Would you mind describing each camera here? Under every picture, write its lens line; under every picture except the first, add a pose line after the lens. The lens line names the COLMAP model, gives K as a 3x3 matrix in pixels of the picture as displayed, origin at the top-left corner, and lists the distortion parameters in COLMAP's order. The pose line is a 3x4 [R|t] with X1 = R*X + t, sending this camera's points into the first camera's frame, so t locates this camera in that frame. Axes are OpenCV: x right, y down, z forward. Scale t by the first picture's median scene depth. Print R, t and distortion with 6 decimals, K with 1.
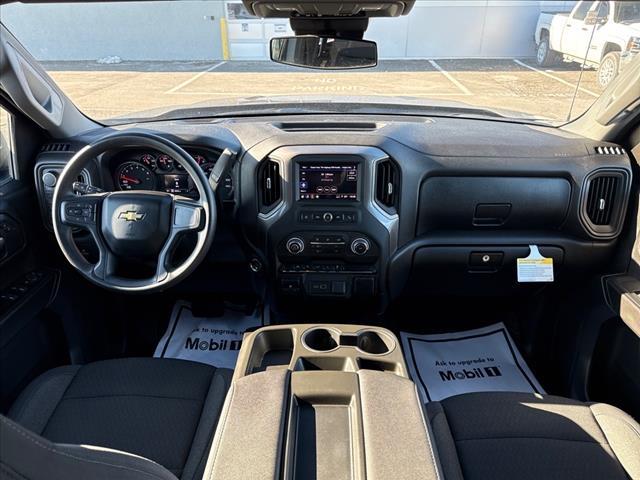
lens RADIAL K [[469.6, 0, 317.2], [0, 469.6, 248.3], [0, 0, 1]] dist [0.108474, -0.140761]
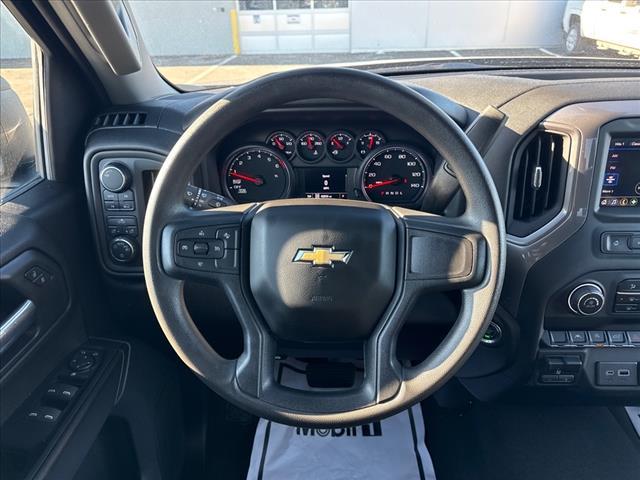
lens RADIAL K [[469.6, 0, 317.2], [0, 469.6, 248.3], [0, 0, 1]] dist [0.108474, -0.140761]
pose [[0.999895, -0.013782, -0.004507, -0.328620], [0.013795, 0.999900, 0.003013, -0.064480], [0.004465, -0.003075, 0.999985, 0.467048]]
